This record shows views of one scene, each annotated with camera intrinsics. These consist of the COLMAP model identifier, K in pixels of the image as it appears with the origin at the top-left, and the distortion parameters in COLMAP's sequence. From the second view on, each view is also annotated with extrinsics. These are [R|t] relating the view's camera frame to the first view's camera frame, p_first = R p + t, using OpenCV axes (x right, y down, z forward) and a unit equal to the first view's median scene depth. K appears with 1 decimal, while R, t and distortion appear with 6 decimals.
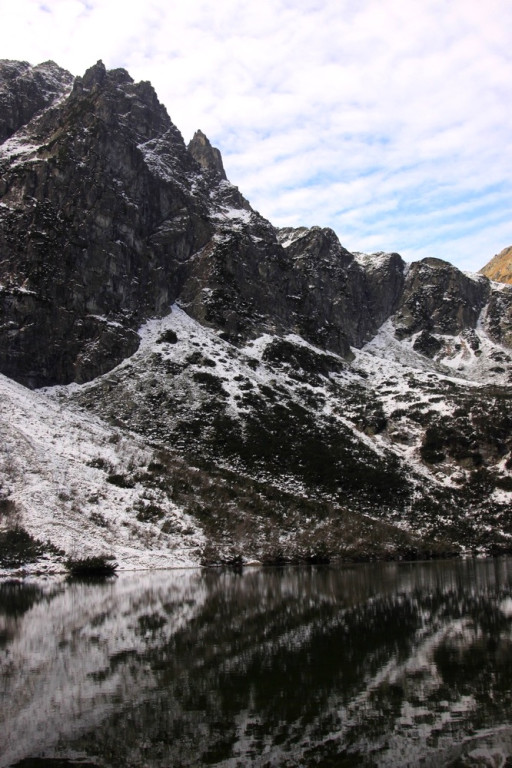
lens RADIAL K [[848.3, 0, 258.7], [0, 848.3, 369.8], [0, 0, 1]] dist [-0.101303, 0.000000]
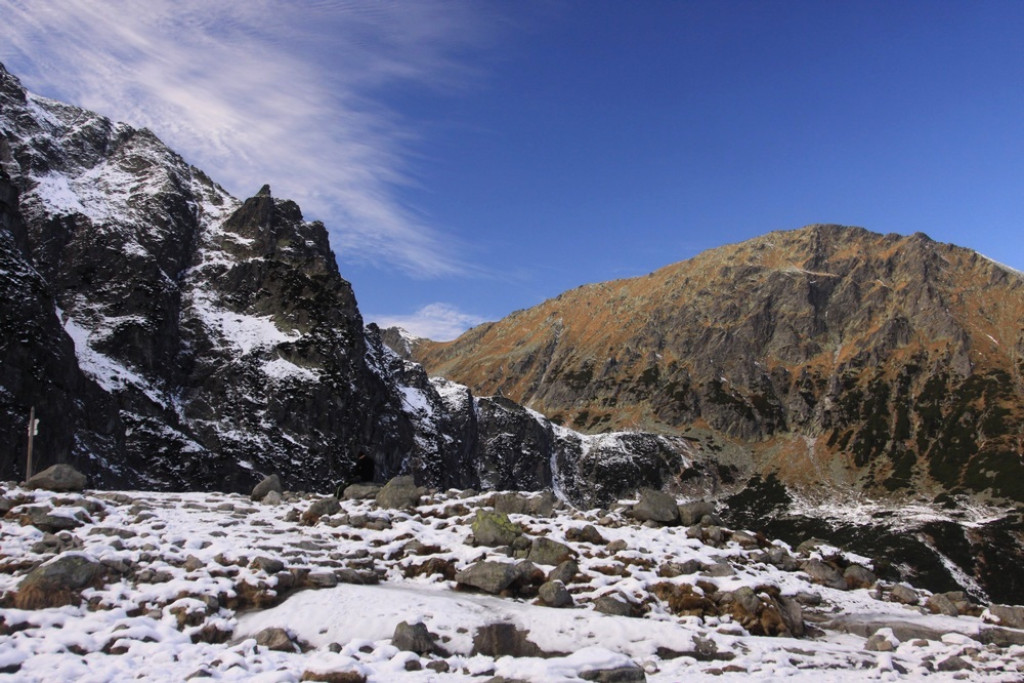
lens RADIAL K [[1131.1, 0, 519.4], [0, 1131.1, 345.2], [0, 0, 1]] dist [-0.101303, 0.000000]
pose [[0.875709, 0.113633, 0.469278, -0.506768], [-0.116455, 0.992927, -0.023117, -0.225924], [-0.468585, -0.034406, 0.882748, -0.134180]]
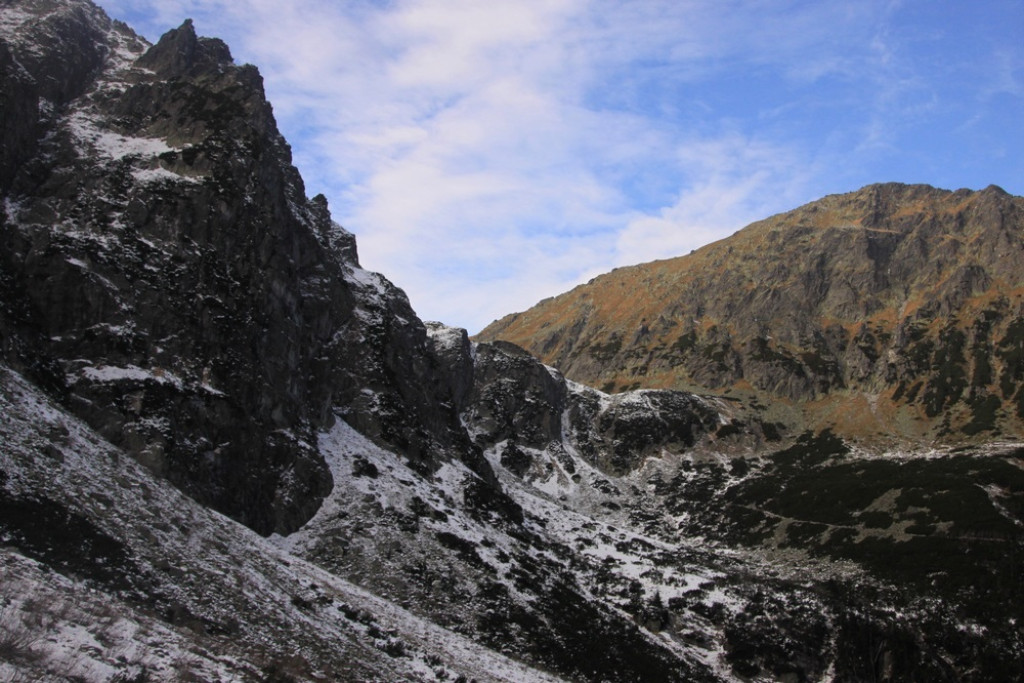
lens RADIAL K [[1131.1, 0, 519.6], [0, 1131.1, 340.4], [0, 0, 1]] dist [-0.101303, 0.000000]
pose [[0.901997, 0.142311, 0.407614, -0.296902], [-0.115061, 0.989205, -0.090748, -0.055253], [-0.416128, 0.034954, 0.908634, 0.048438]]
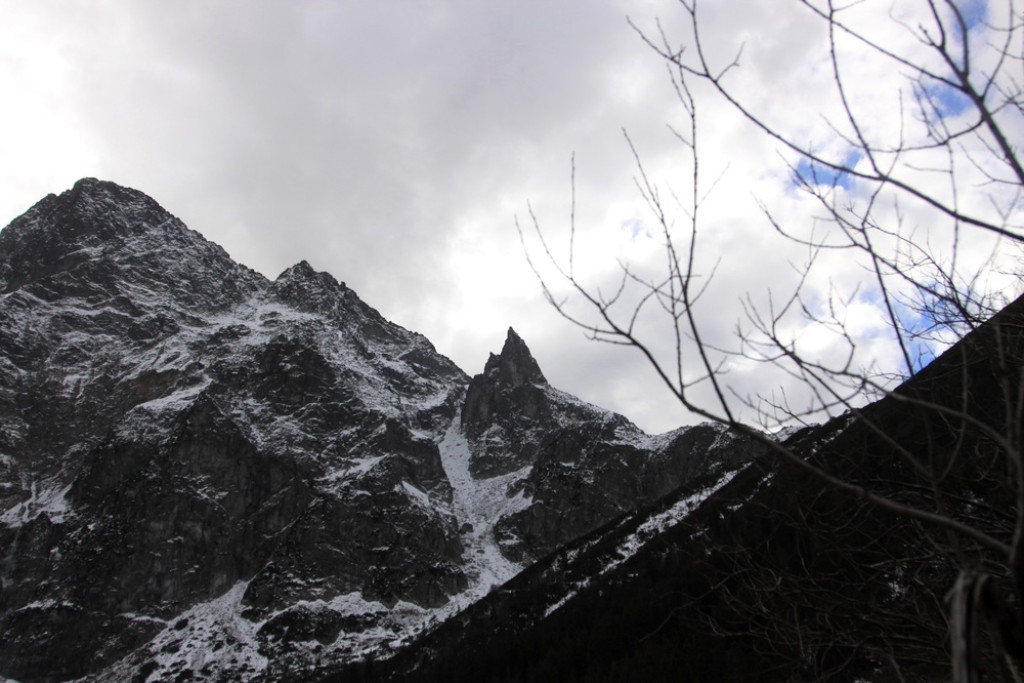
lens RADIAL K [[1131.1, 0, 512.3], [0, 1131.1, 350.7], [0, 0, 1]] dist [-0.101303, 0.000000]
pose [[0.804499, -0.225753, -0.549378, 0.883083], [0.141923, 0.971223, -0.191270, -0.034572], [0.576749, 0.075908, 0.813387, -0.003658]]
